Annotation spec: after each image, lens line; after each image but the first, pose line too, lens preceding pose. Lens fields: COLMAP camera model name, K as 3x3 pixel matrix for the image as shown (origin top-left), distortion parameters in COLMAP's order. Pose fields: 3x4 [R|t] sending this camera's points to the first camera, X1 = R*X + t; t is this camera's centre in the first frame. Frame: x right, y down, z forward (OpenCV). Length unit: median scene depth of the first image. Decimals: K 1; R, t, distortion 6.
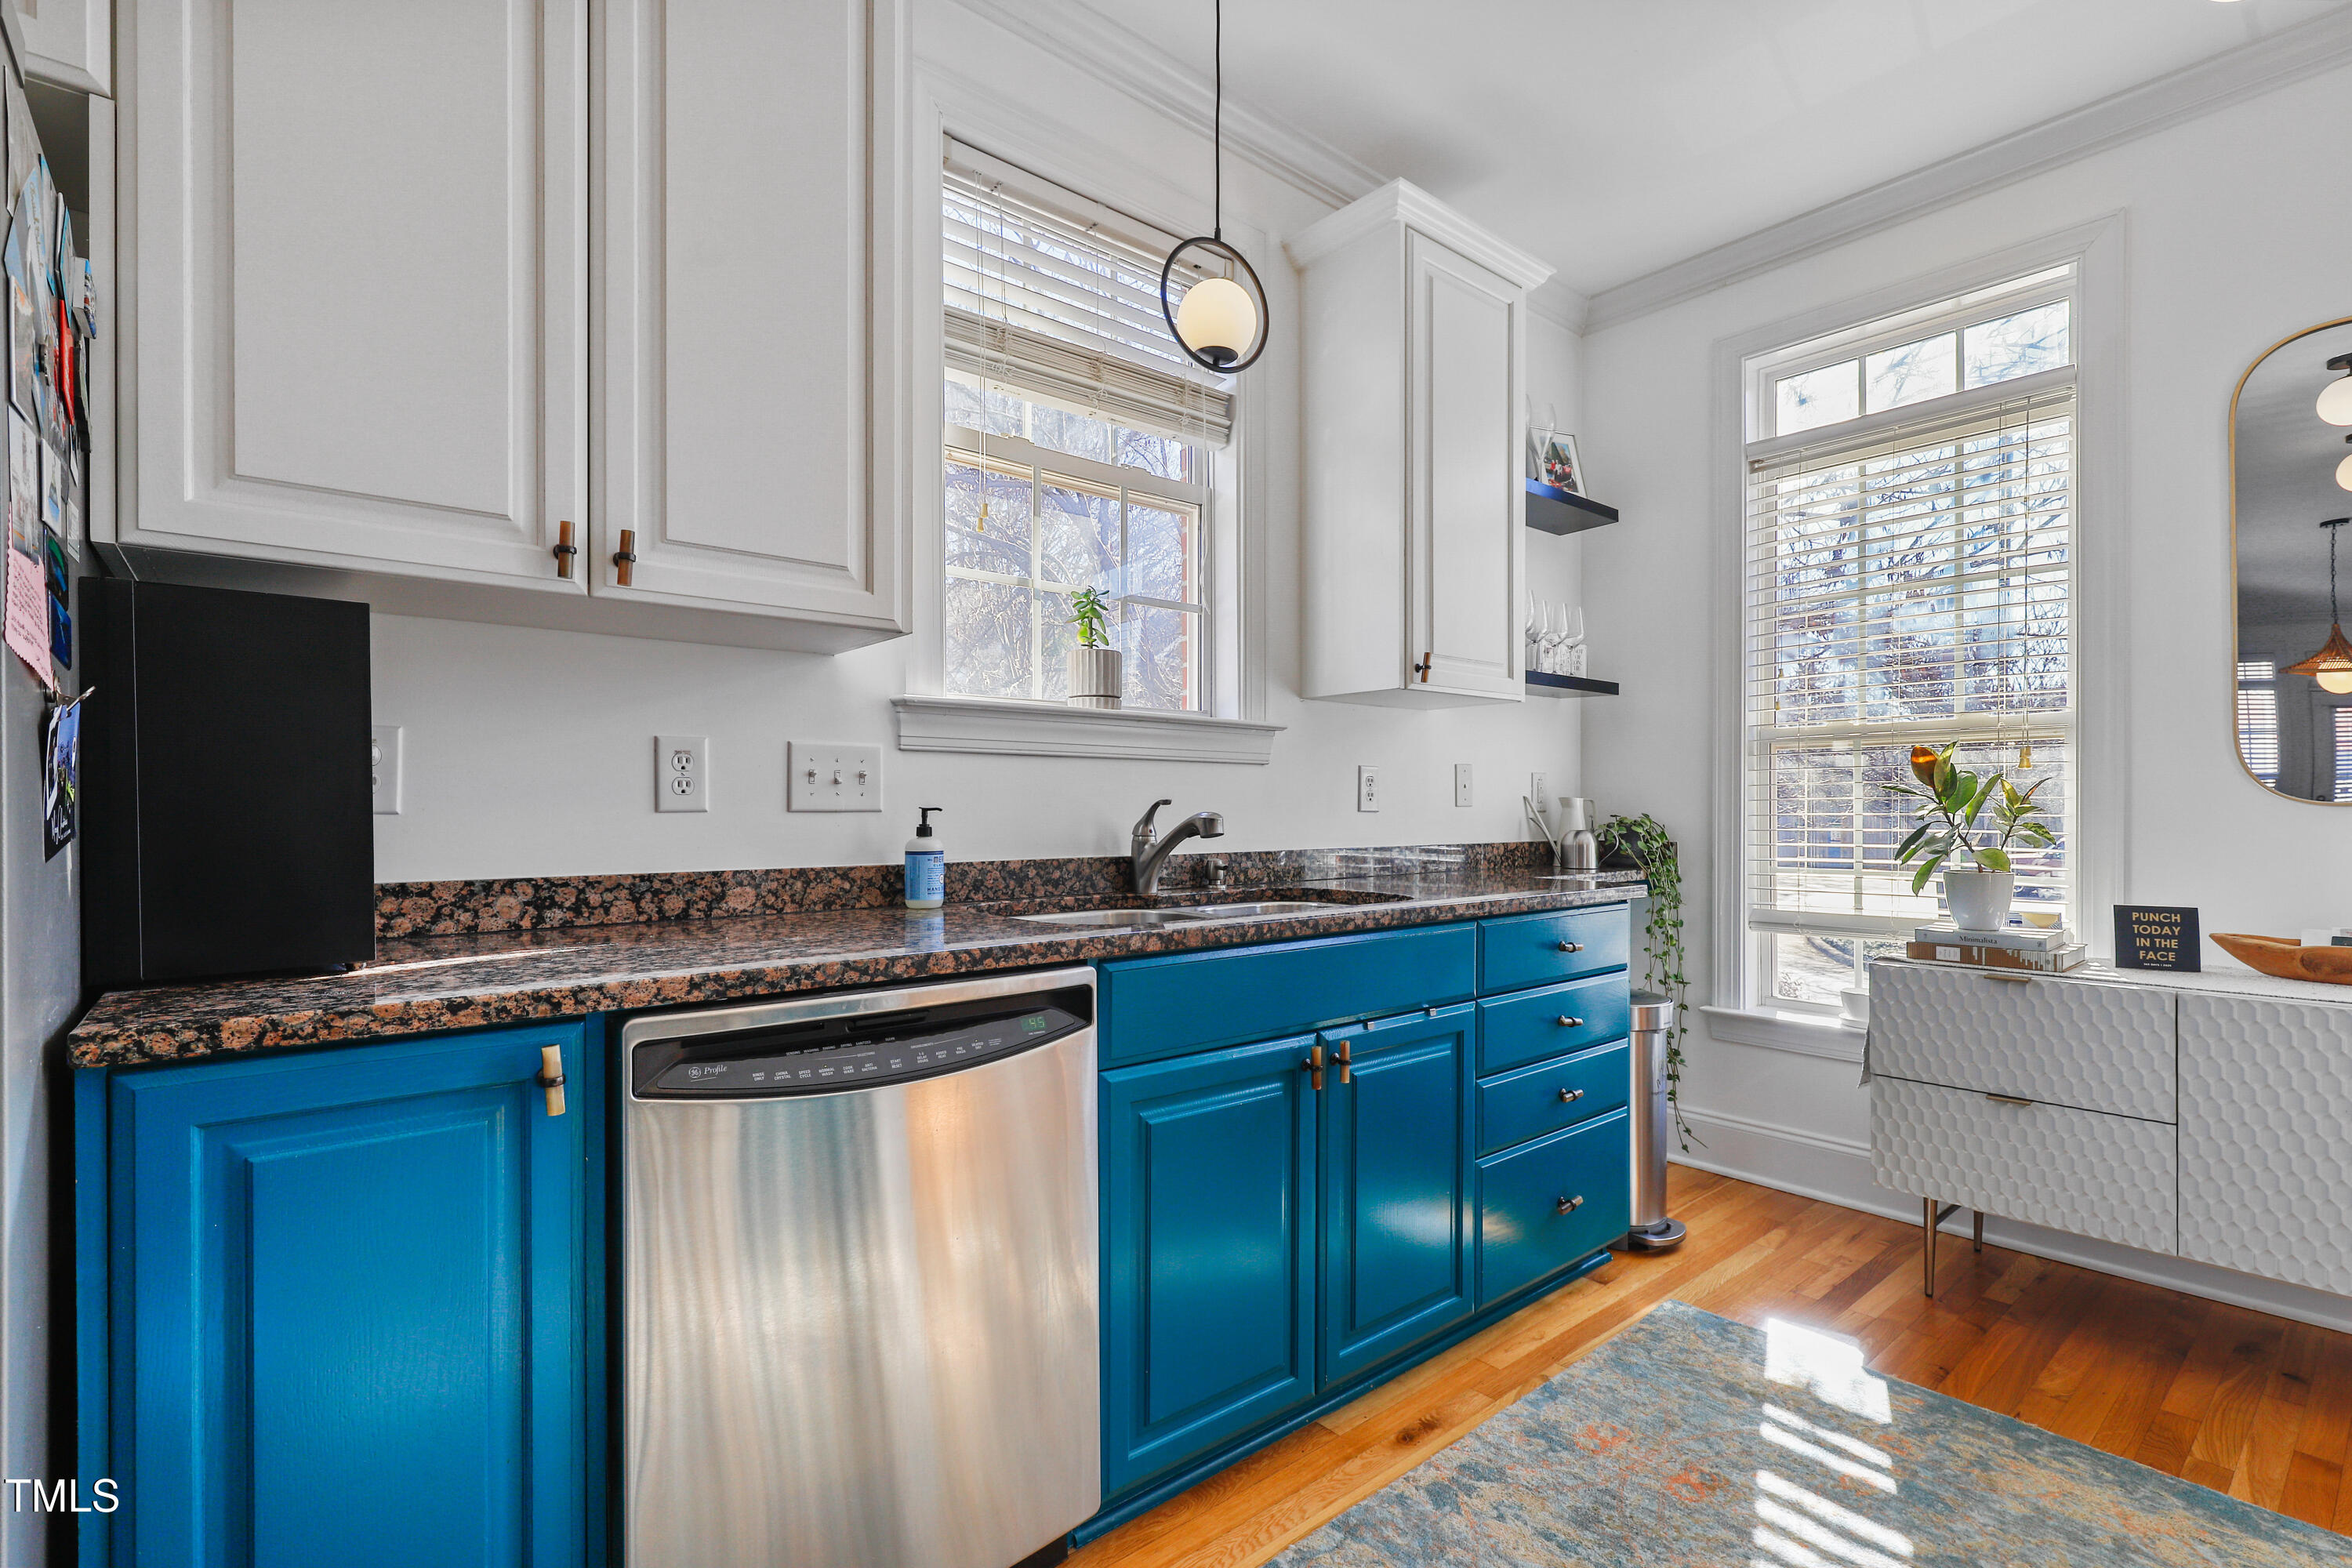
lens RADIAL K [[1057.9, 0, 1227.0], [0, 1057.9, 806.7], [0, 0, 1]] dist [-0.008249, -0.000540]
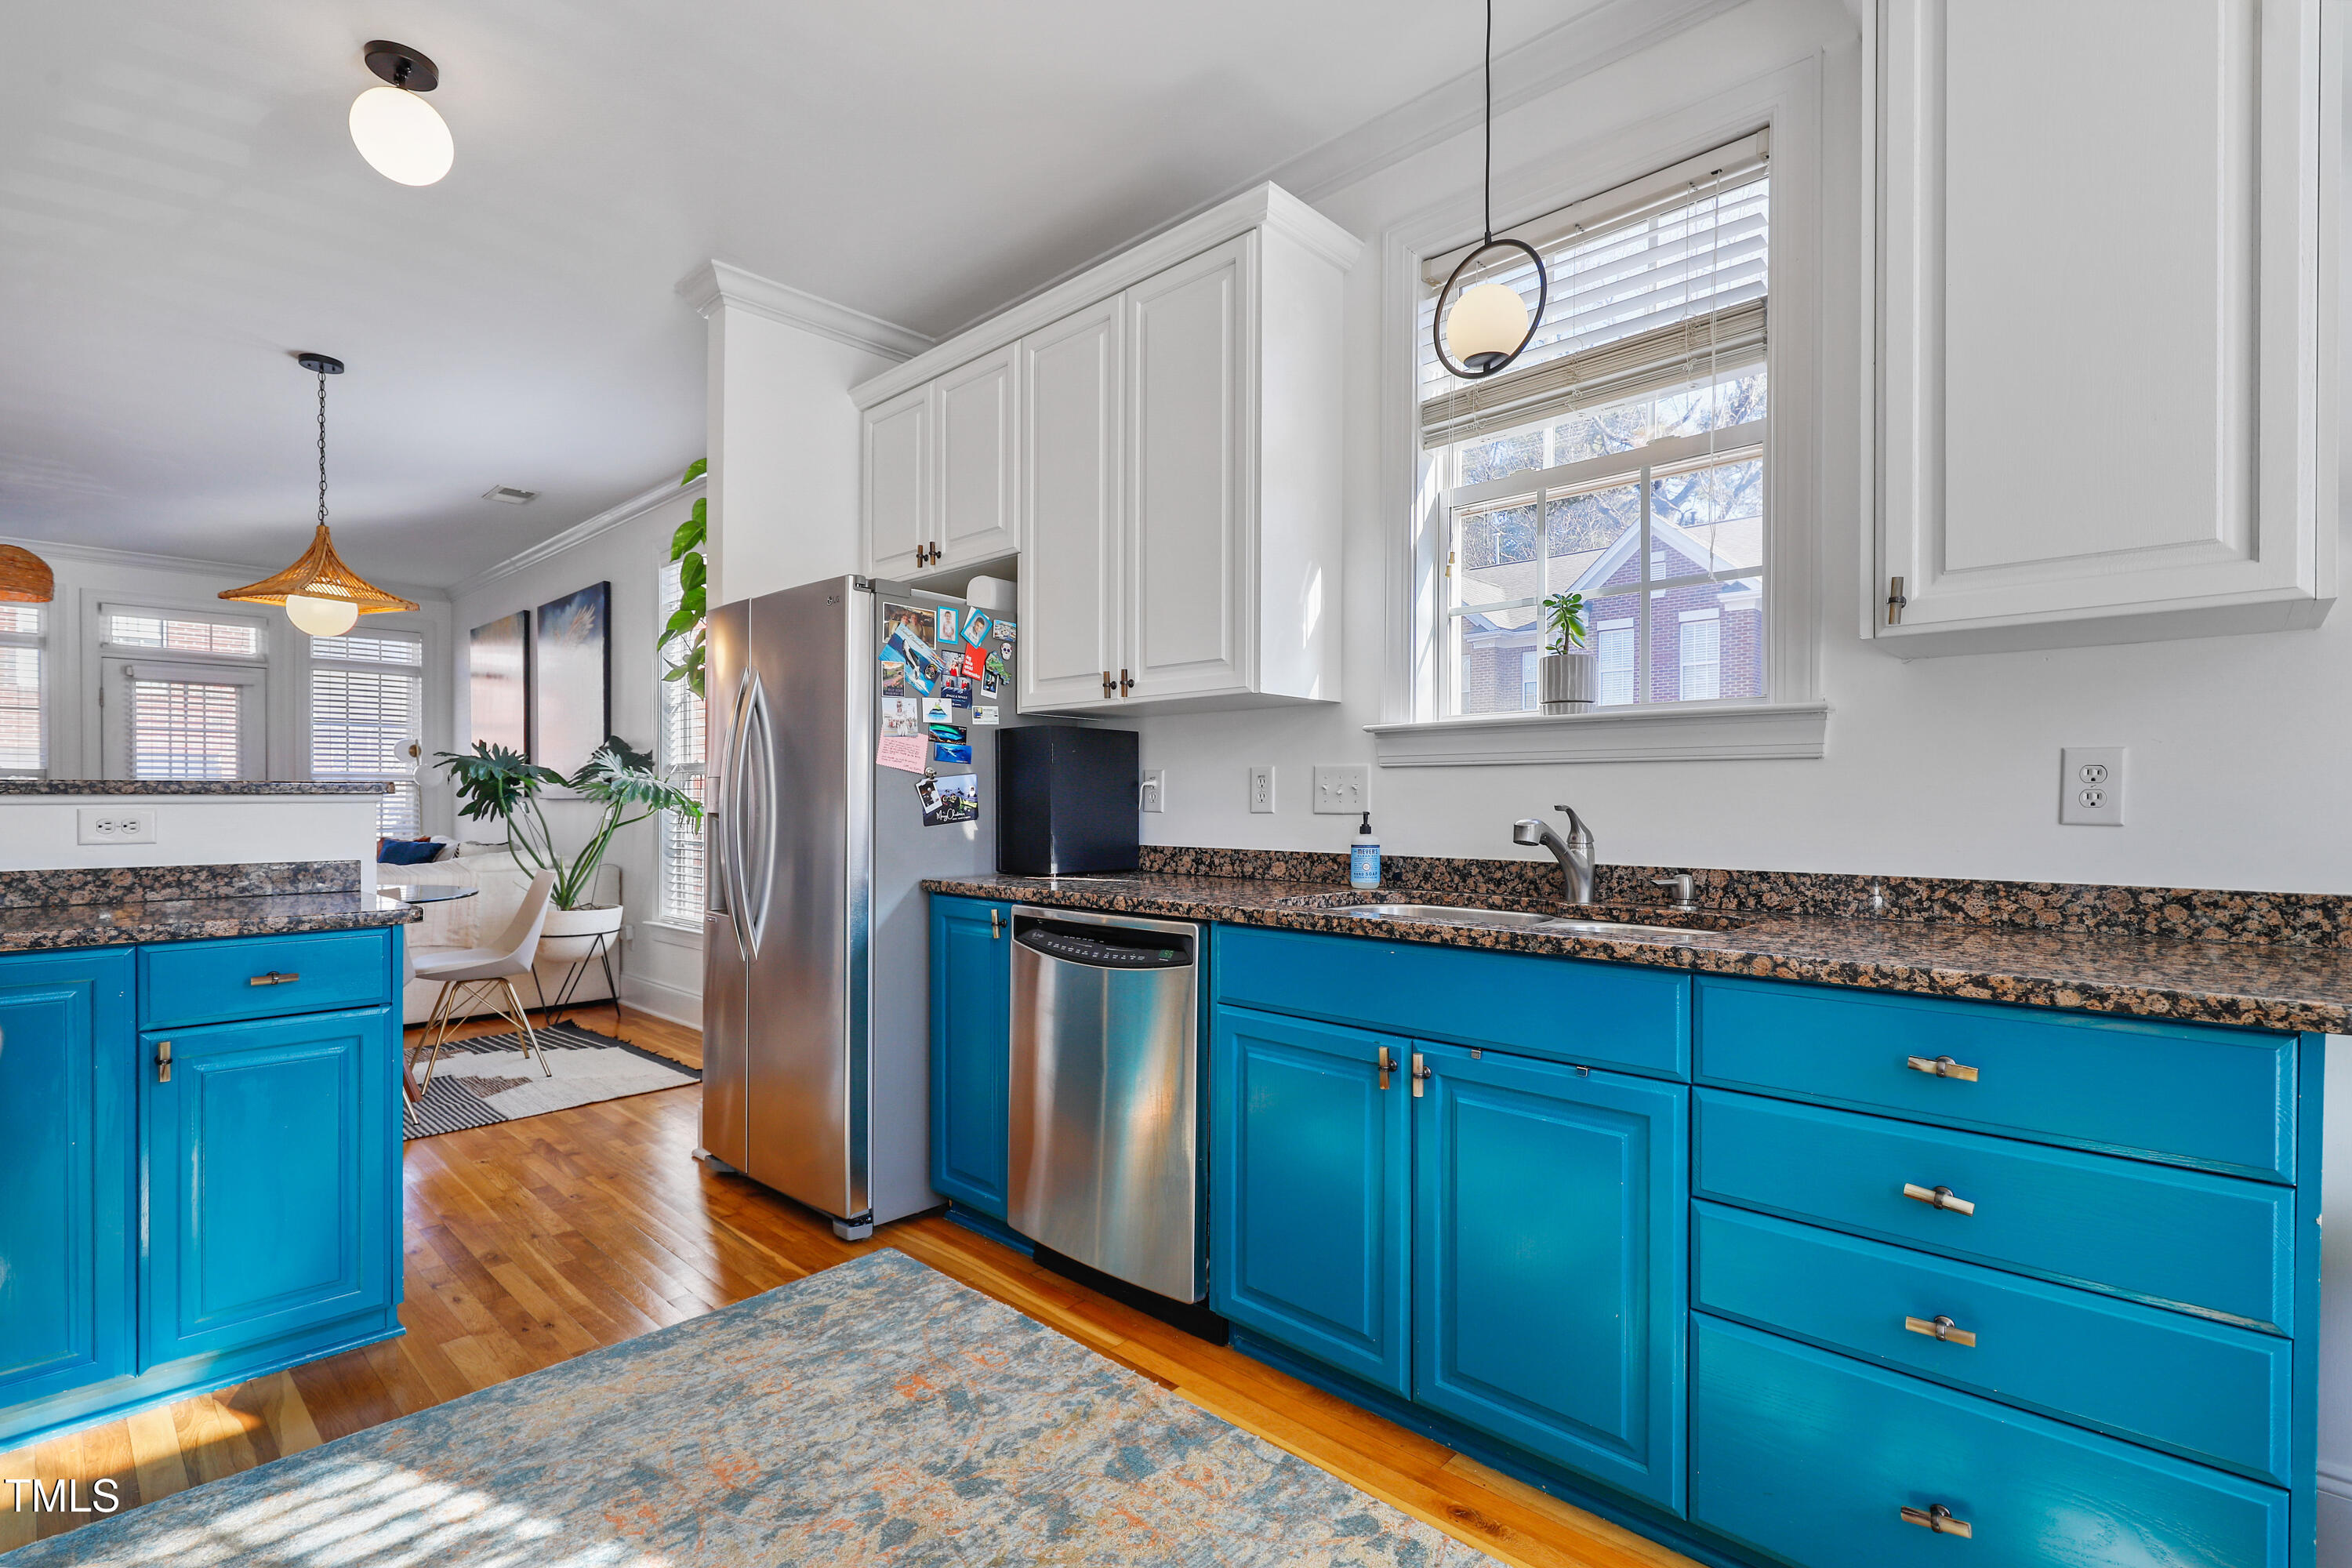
lens RADIAL K [[1057.9, 0, 1189.0], [0, 1057.9, 810.1], [0, 0, 1]] dist [-0.008249, -0.000540]
pose [[0.117029, 0.007779, -0.993098, 1.015794], [-0.002513, 0.999968, 0.007537, -0.010694], [0.993125, 0.001614, 0.117045, 0.647728]]
